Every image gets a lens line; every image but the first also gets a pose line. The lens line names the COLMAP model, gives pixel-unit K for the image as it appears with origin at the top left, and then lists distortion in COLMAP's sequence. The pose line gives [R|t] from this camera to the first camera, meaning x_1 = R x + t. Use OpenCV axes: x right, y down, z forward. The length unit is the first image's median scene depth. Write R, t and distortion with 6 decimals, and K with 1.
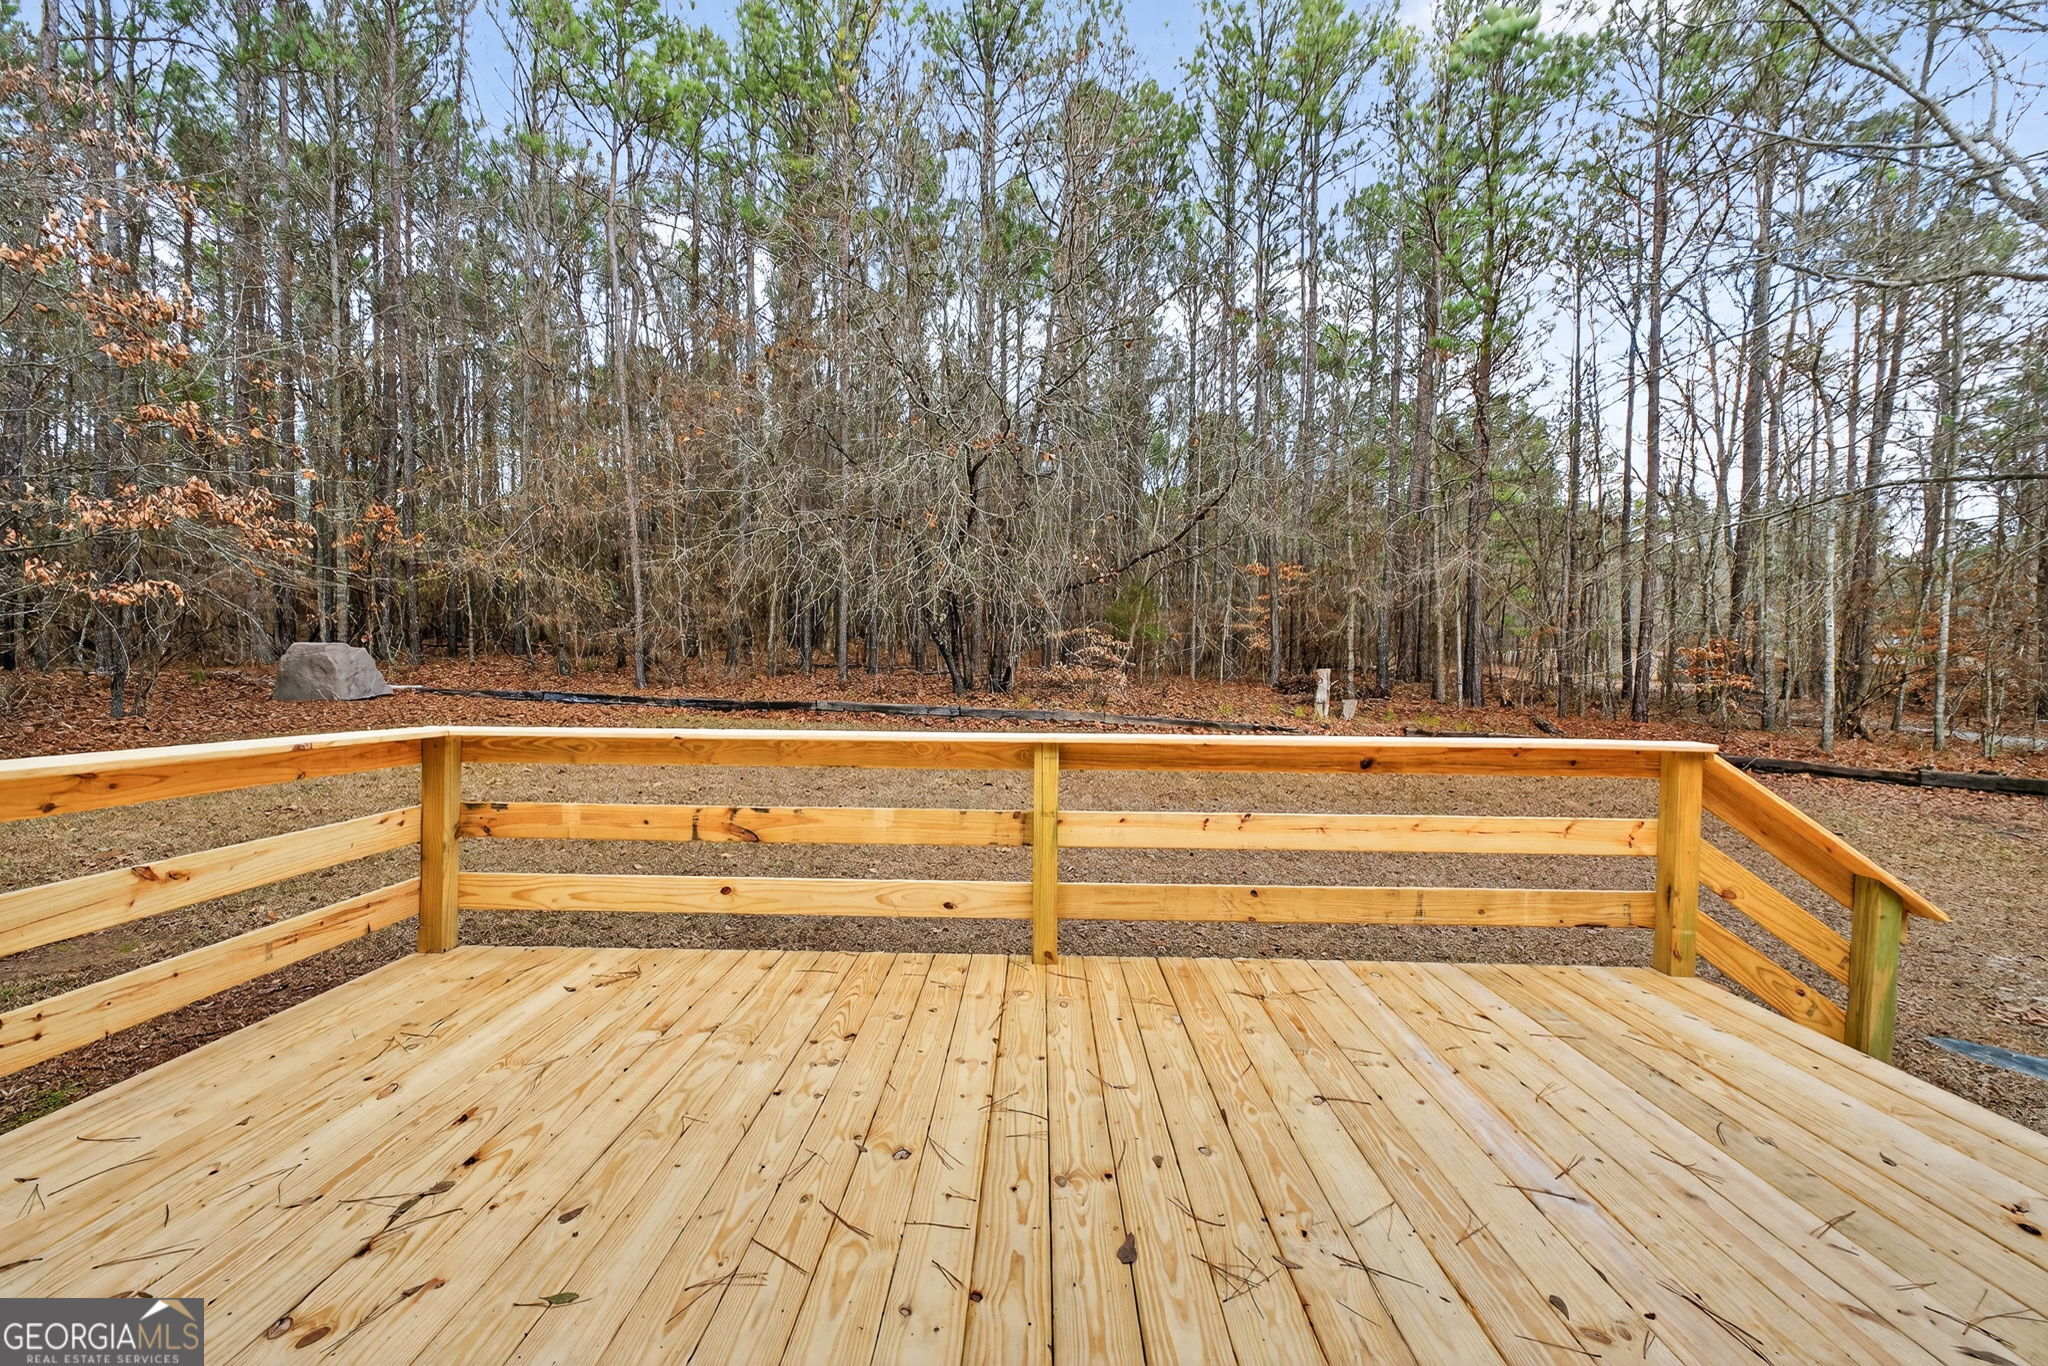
lens RADIAL K [[864.3, 0, 1015.2], [0, 864.3, 677.9], [0, 0, 1]] dist [-0.004737, -0.000957]
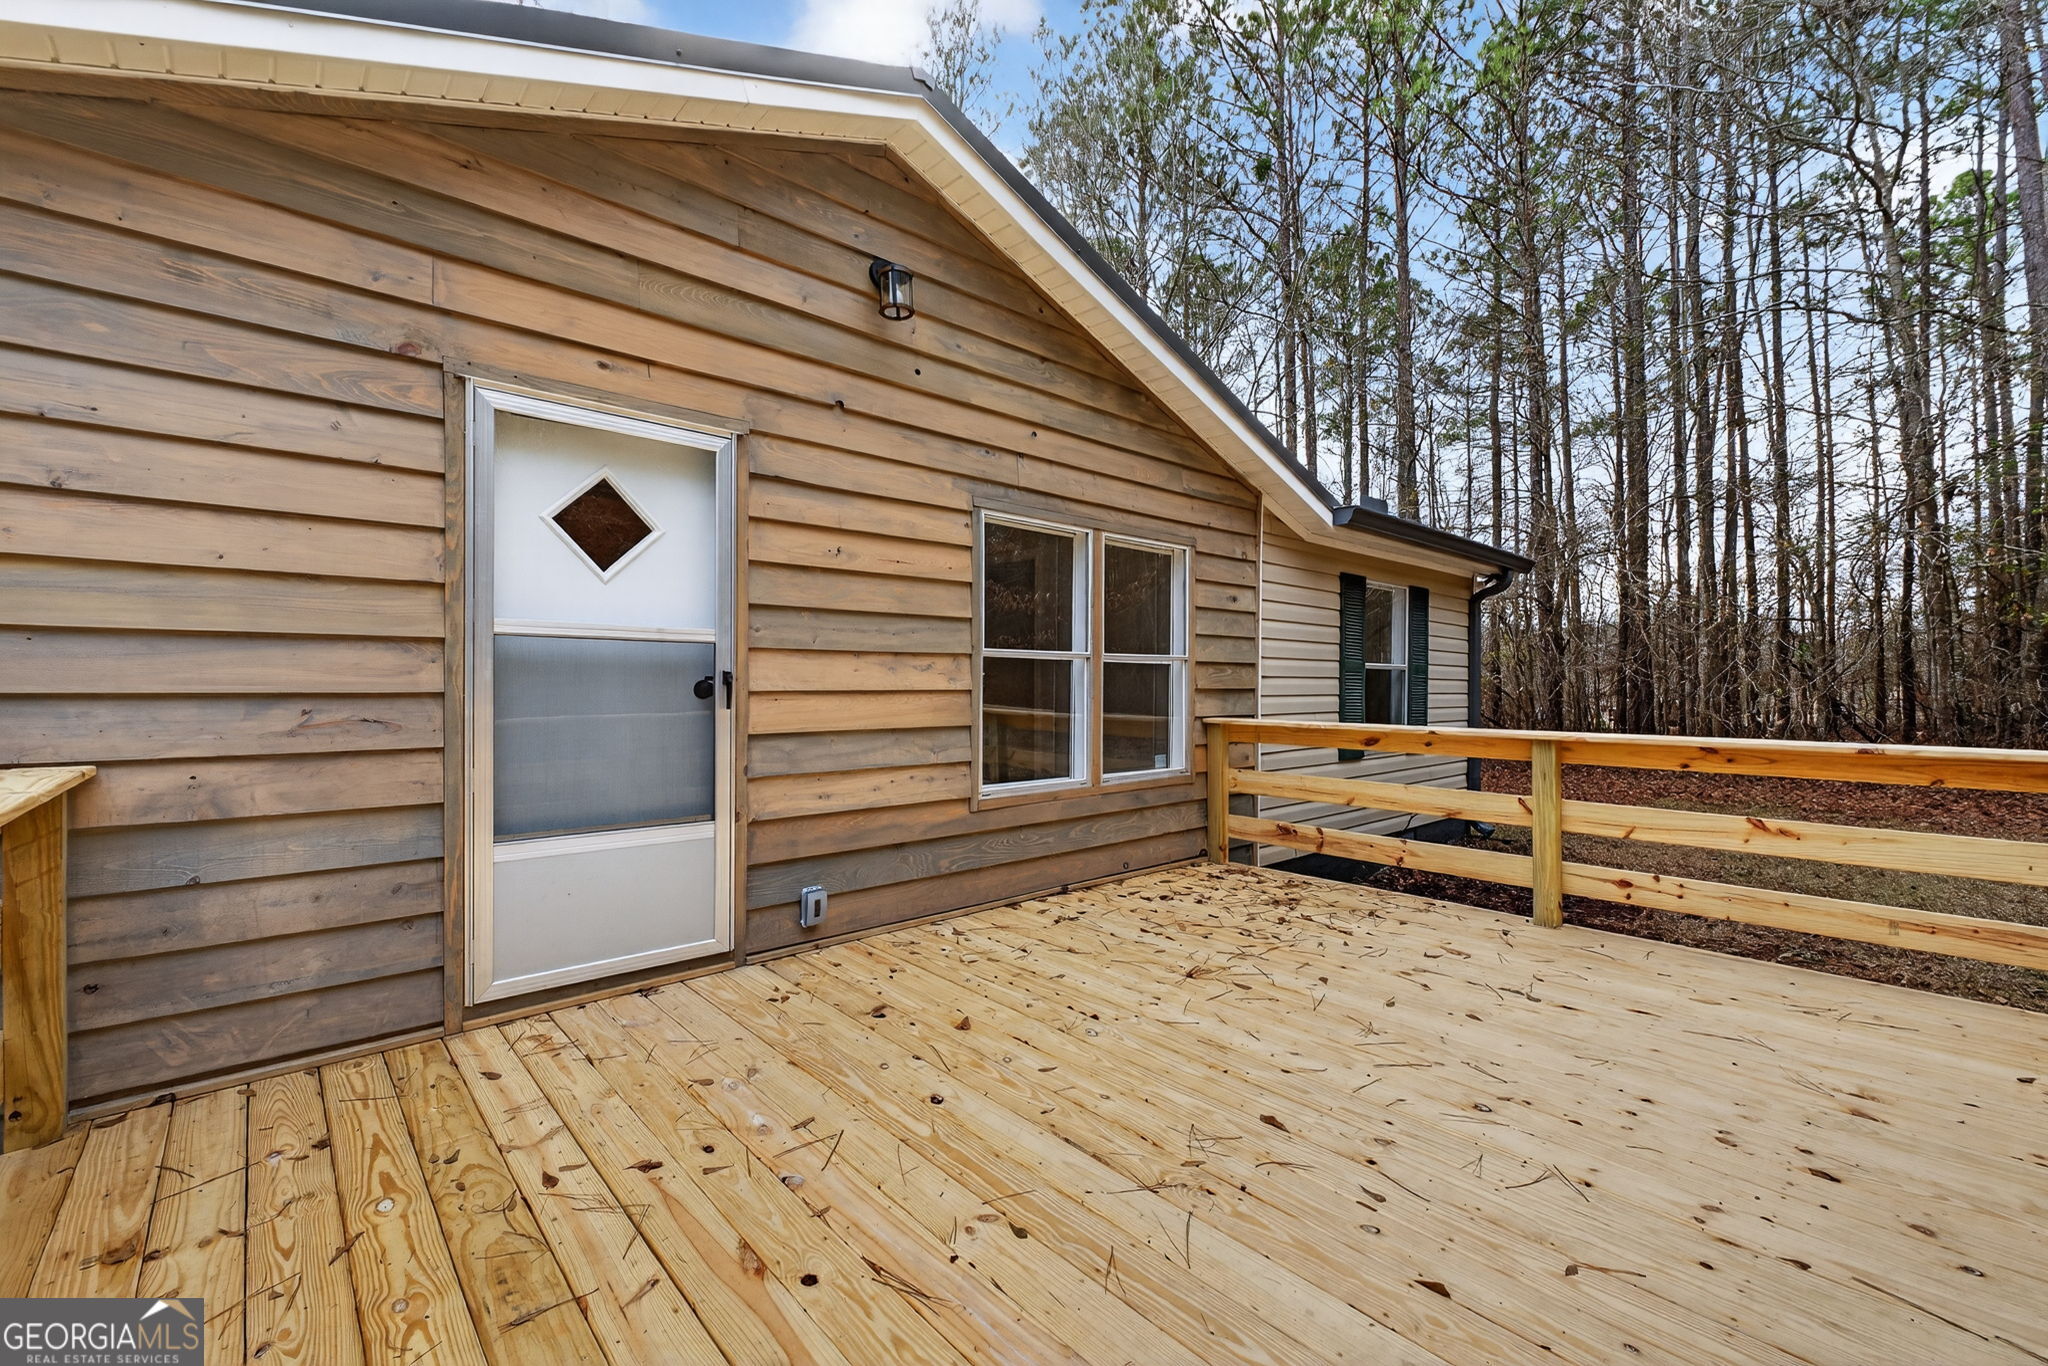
lens RADIAL K [[864.3, 0, 1009.5], [0, 864.3, 683.2], [0, 0, 1]] dist [-0.004737, -0.000957]
pose [[-0.736569, -0.011776, -0.676260, 1.135657], [-0.015070, 0.999886, -0.000997, 0.006533], [0.676195, 0.009457, -0.736662, 1.460004]]
